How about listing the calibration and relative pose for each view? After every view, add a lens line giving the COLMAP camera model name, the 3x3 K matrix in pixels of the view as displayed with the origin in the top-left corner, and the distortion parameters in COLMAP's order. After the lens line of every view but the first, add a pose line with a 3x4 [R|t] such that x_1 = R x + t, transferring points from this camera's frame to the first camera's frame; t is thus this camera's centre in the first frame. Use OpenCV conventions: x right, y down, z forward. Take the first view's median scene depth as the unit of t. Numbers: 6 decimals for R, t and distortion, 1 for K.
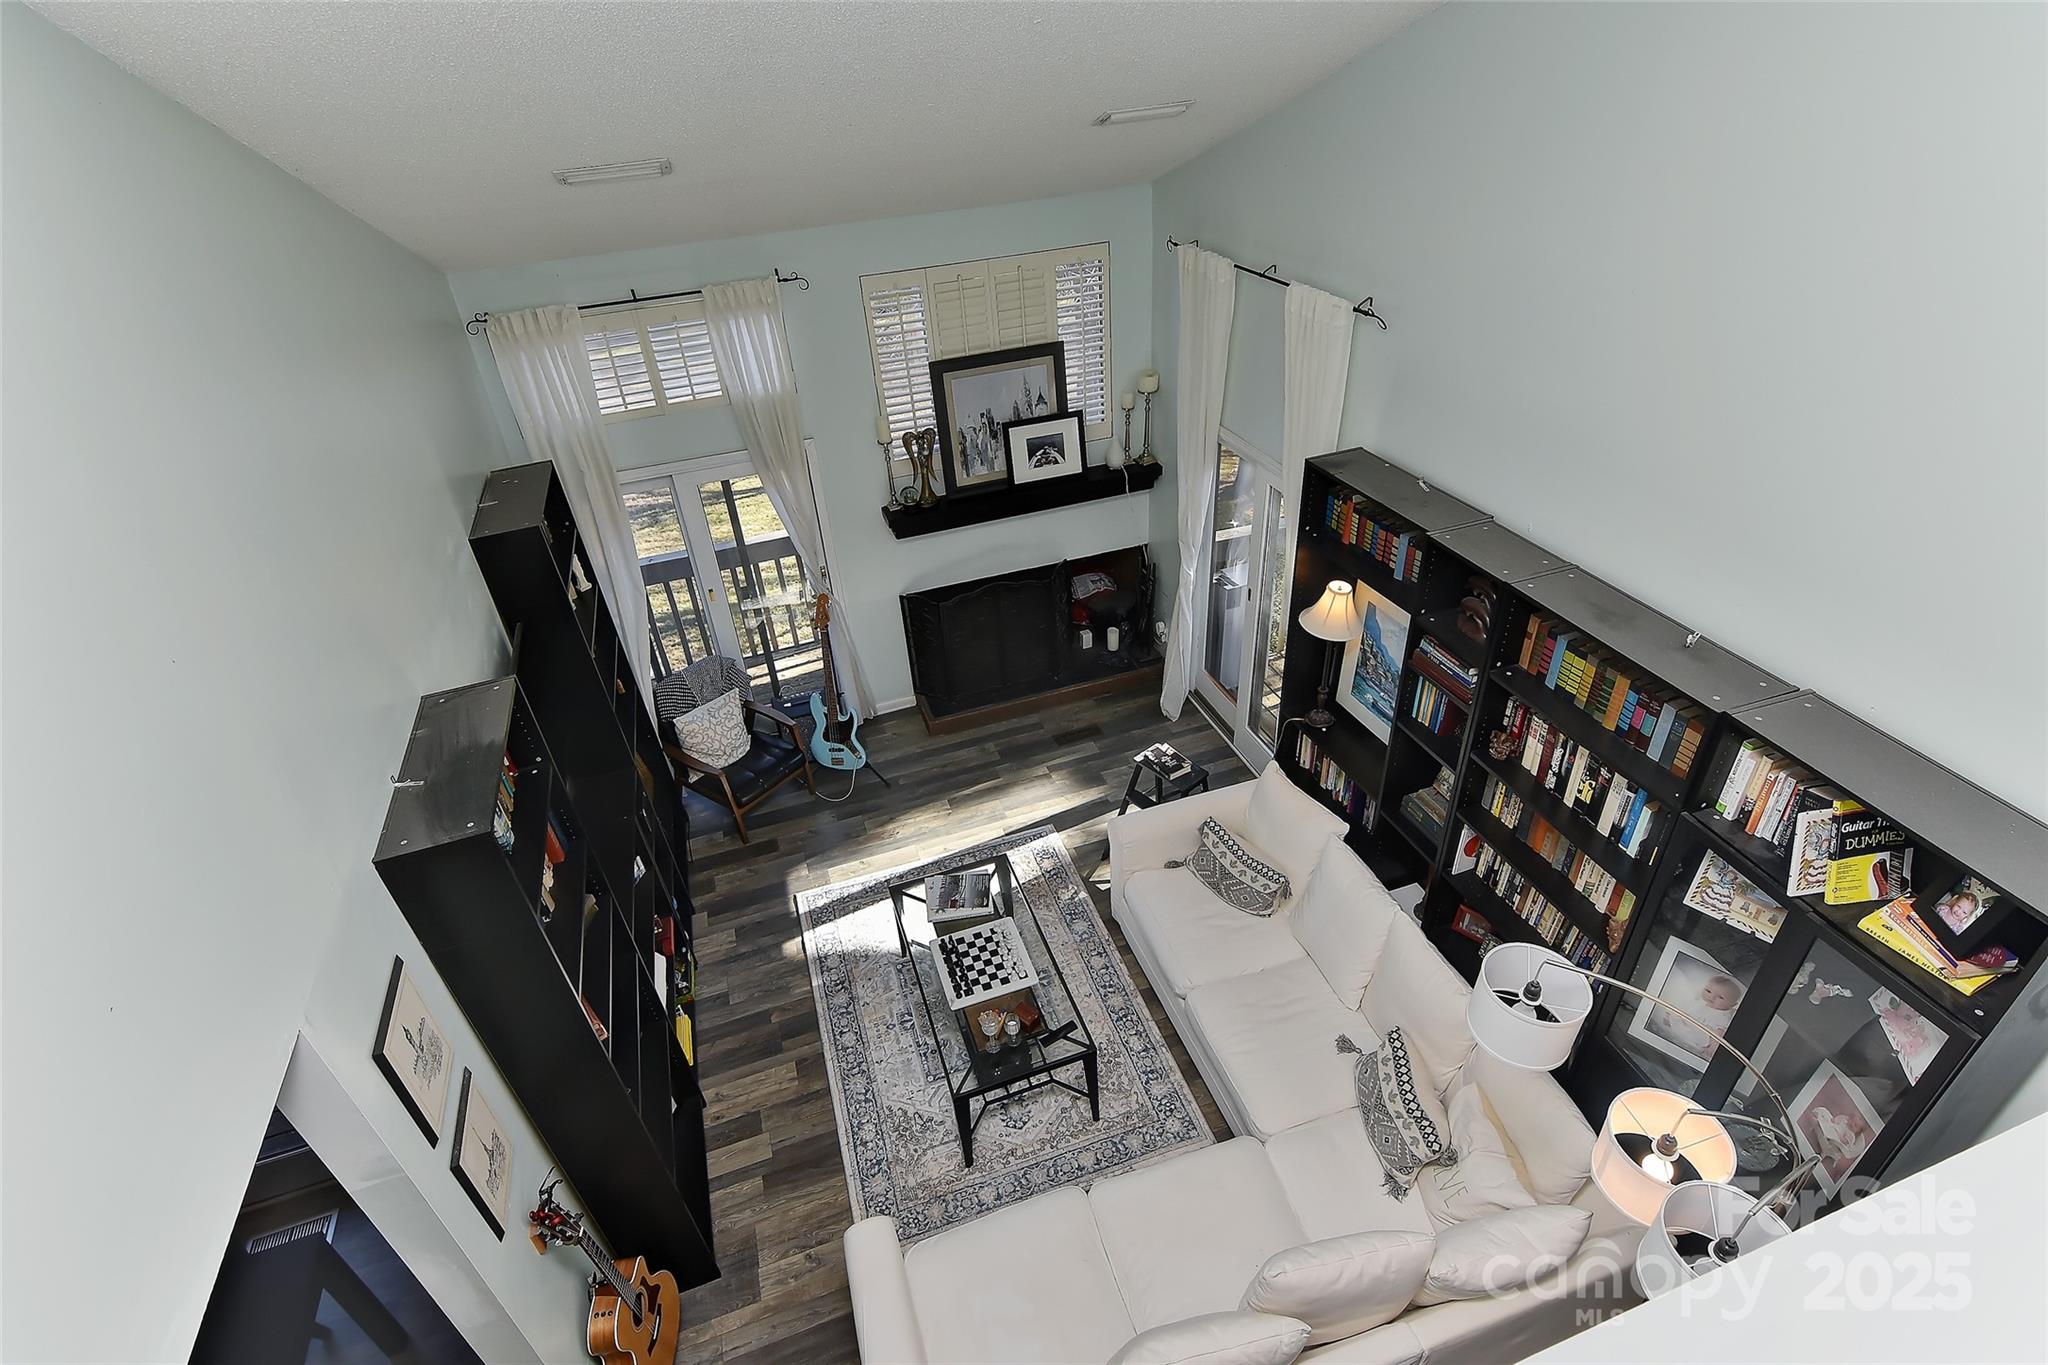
lens RADIAL K [[998.7, 0, 1030.3], [0, 998.7, 674.5], [0, 0, 1]] dist [0.000499, -0.002780]
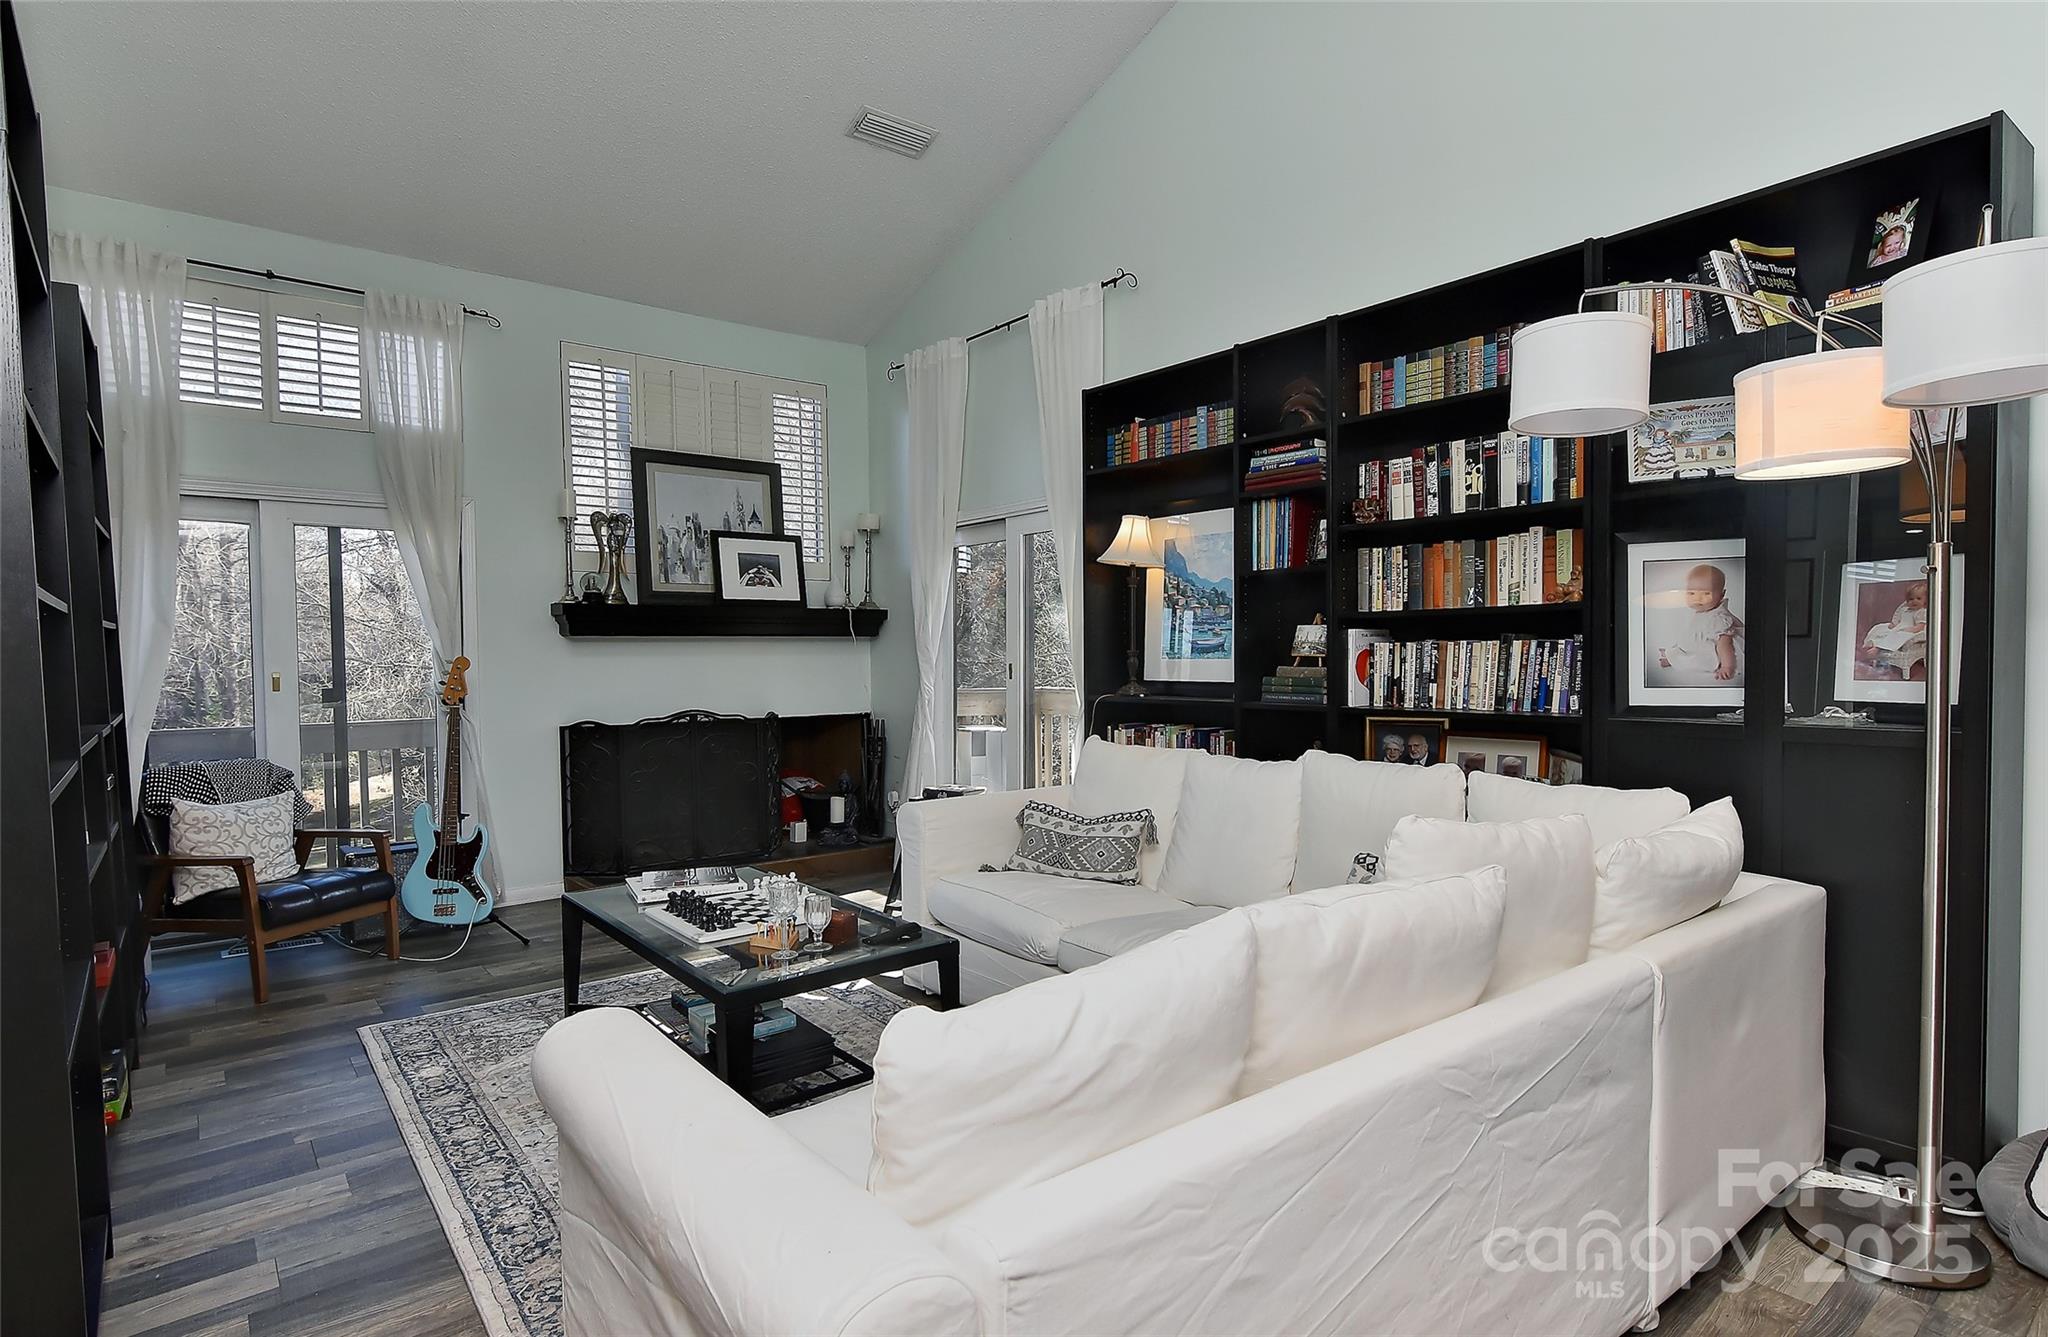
lens RADIAL K [[1047.8, 0, 1029.4], [0, 1047.8, 672.1], [0, 0, 1]] dist [0.003896, -0.003172]
pose [[0.935733, 0.047356, 0.349514, -0.084277], [0.151639, 0.840673, -0.519879, 0.385852], [-0.318447, 0.539468, 0.779465, 0.262443]]
